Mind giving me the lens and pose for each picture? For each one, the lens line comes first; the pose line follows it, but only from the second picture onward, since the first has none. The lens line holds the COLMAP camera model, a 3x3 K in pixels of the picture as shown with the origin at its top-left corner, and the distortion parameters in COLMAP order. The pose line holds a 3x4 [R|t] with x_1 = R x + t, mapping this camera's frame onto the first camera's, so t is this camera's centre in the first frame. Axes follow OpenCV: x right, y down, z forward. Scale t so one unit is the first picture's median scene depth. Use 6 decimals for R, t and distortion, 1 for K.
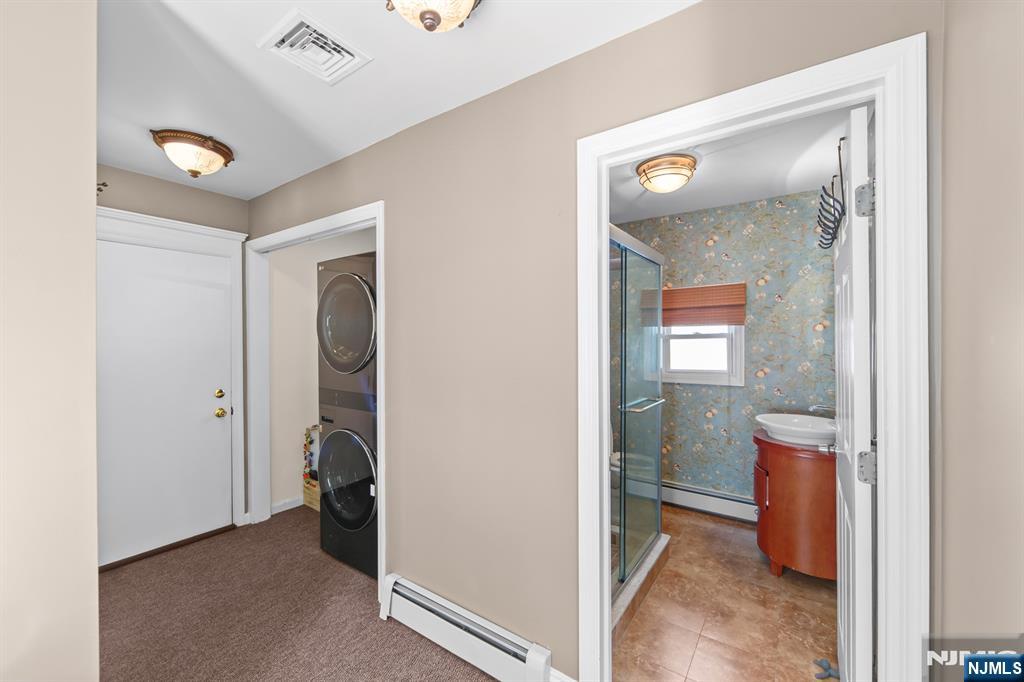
lens RADIAL K [[405.5, 0, 511.4], [0, 405.5, 342.7], [0, 0, 1]] dist [-0.005972, -0.000650]
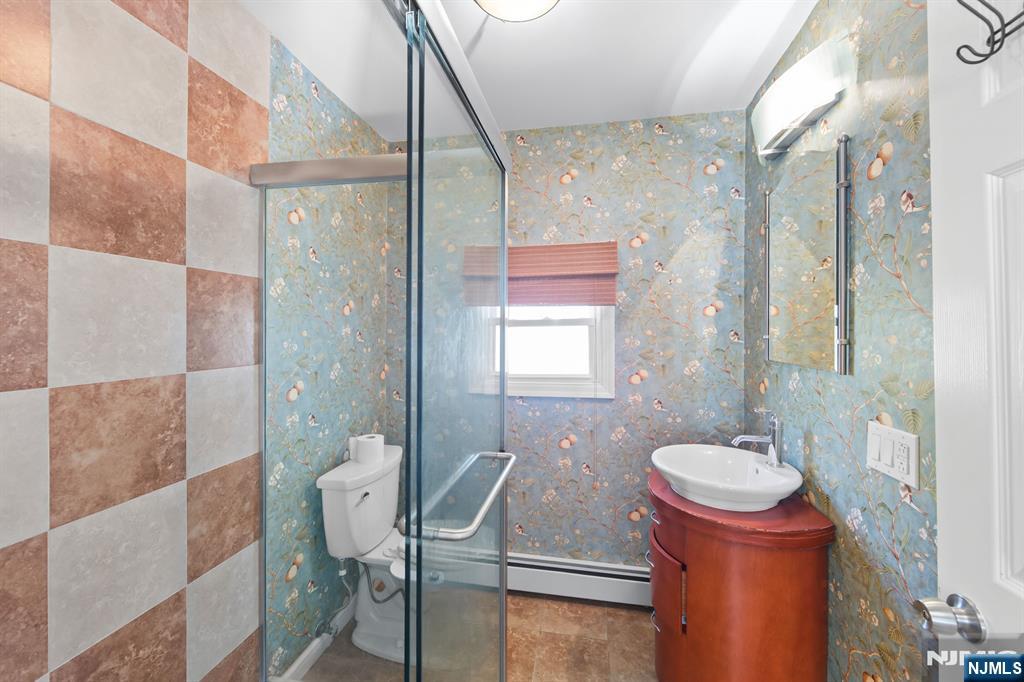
lens RADIAL K [[405.5, 0, 510.7], [0, 405.5, 332.0], [0, 0, 1]] dist [-0.005972, -0.000650]
pose [[0.911695, -0.001836, 0.410863, 0.147652], [-0.000483, 0.999985, 0.005542, -0.004423], [-0.410867, -0.005251, 0.911680, 0.460920]]
